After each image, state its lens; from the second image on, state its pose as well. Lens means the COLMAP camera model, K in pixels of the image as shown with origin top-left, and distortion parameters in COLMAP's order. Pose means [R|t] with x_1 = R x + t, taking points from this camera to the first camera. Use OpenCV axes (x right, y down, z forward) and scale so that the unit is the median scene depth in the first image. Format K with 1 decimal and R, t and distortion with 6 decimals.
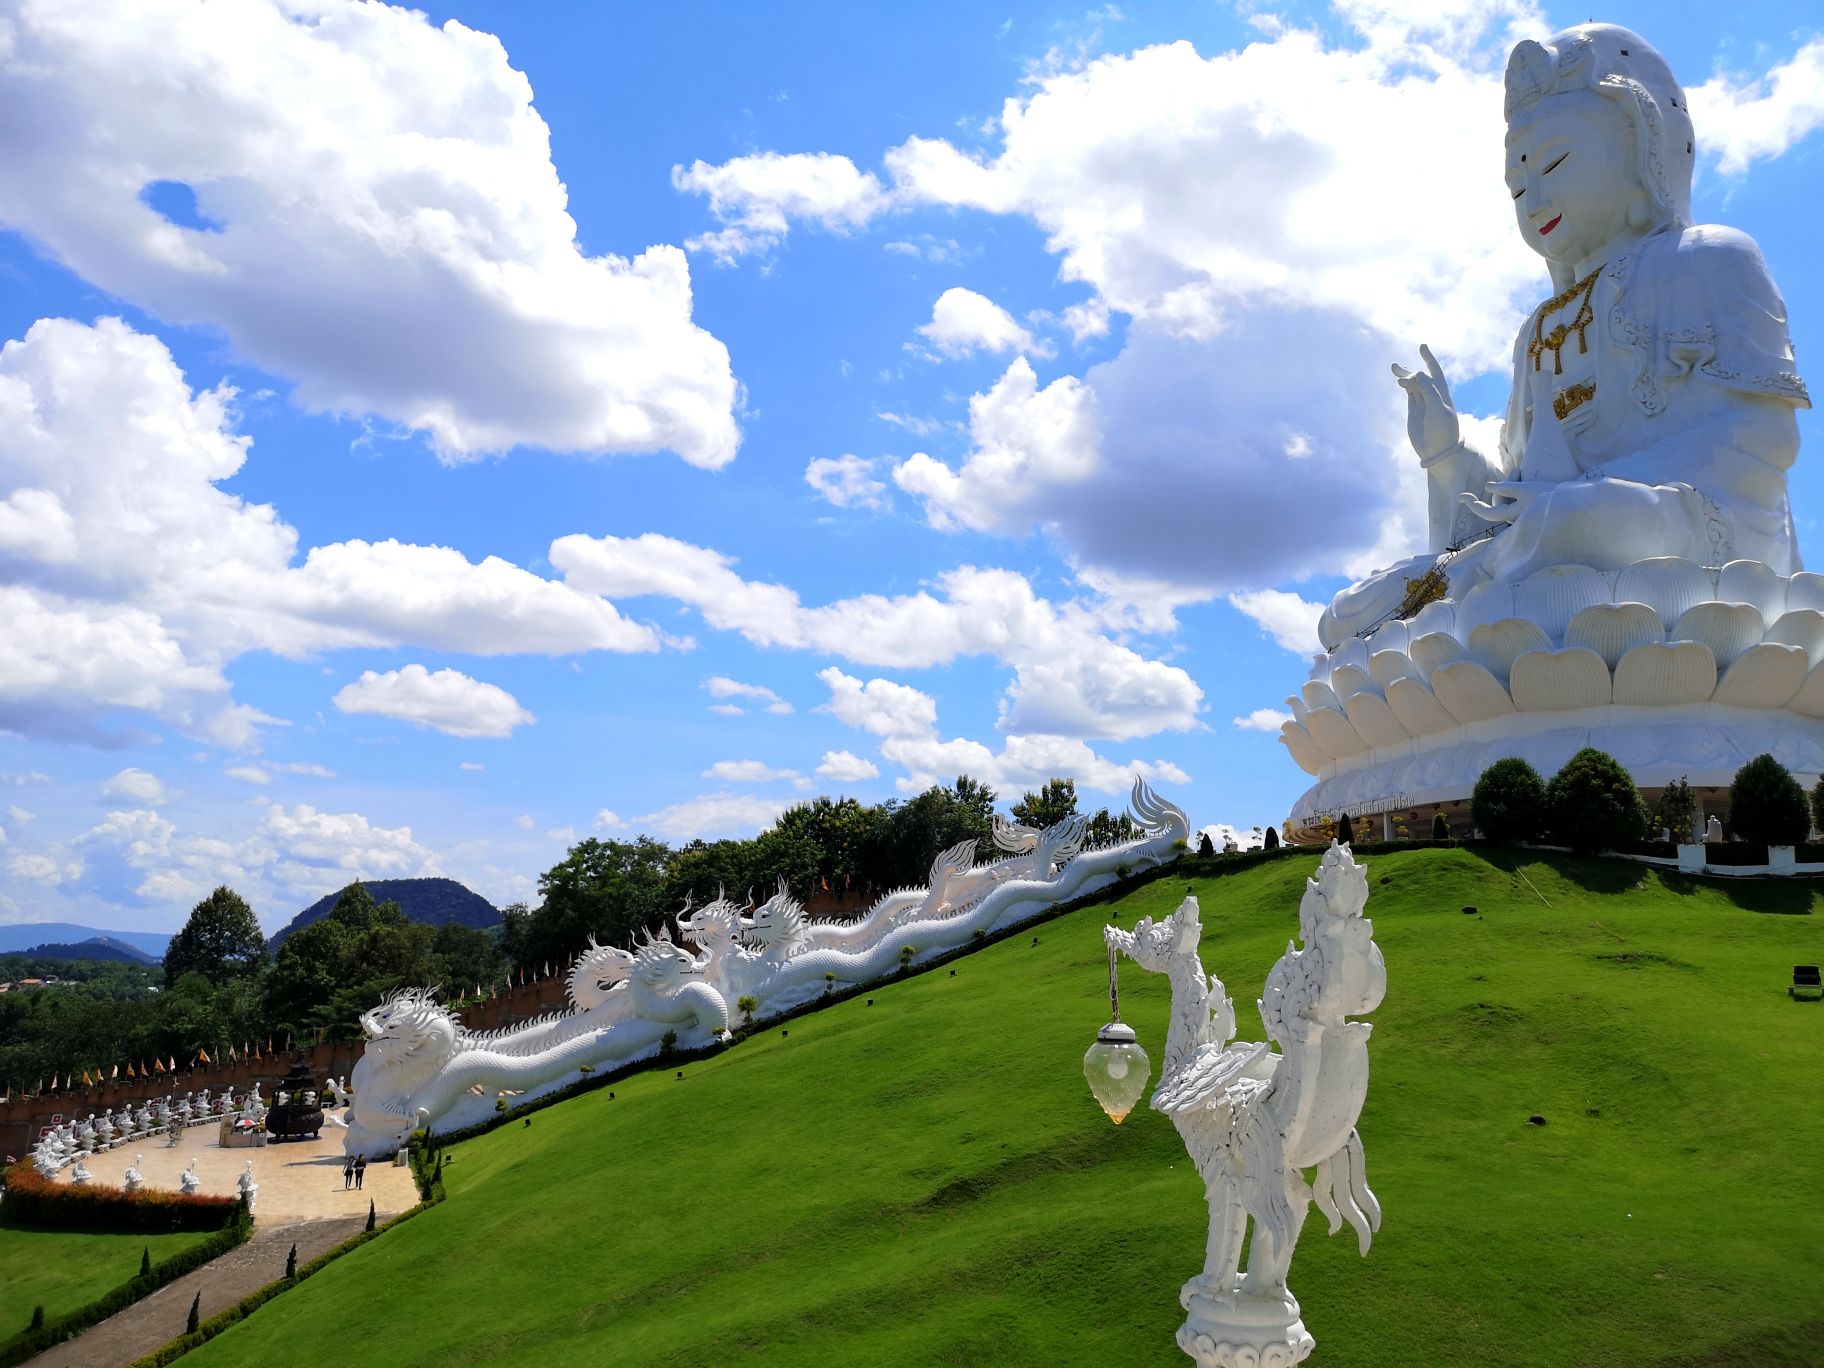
lens RADIAL K [[1402.0, 0, 915.8], [0, 1402.0, 693.8], [0, 0, 1]] dist [0.050944, 0.002613]
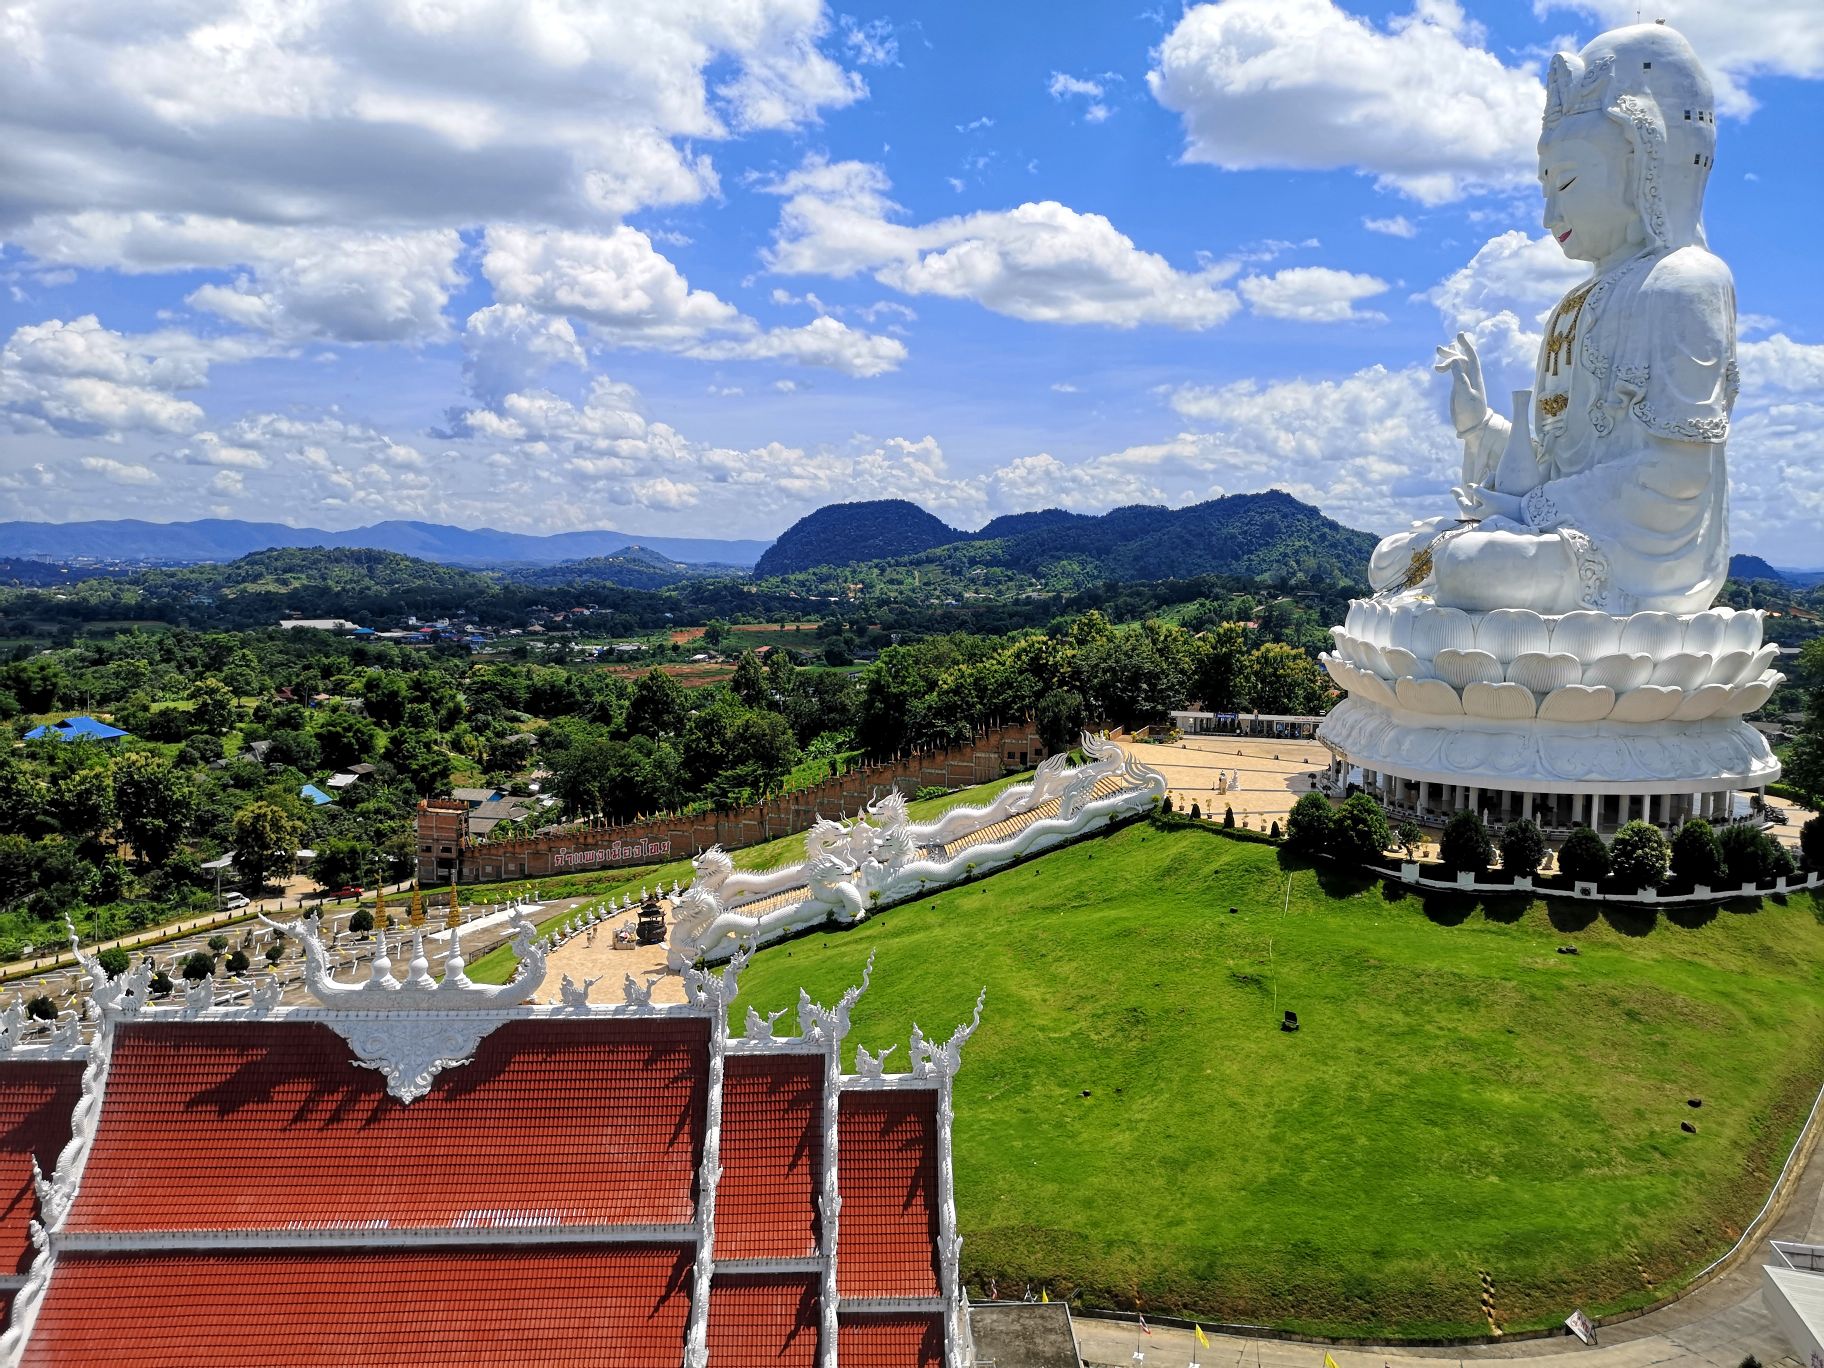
lens RADIAL K [[1402.0, 0, 908.1], [0, 1402.0, 673.1], [0, 0, 1]] dist [0.050944, 0.002613]
pose [[0.947799, 0.012273, -0.318633, 0.432195], [0.073852, 0.963640, 0.256797, -0.445748], [0.310199, -0.266923, 0.912430, -0.434148]]
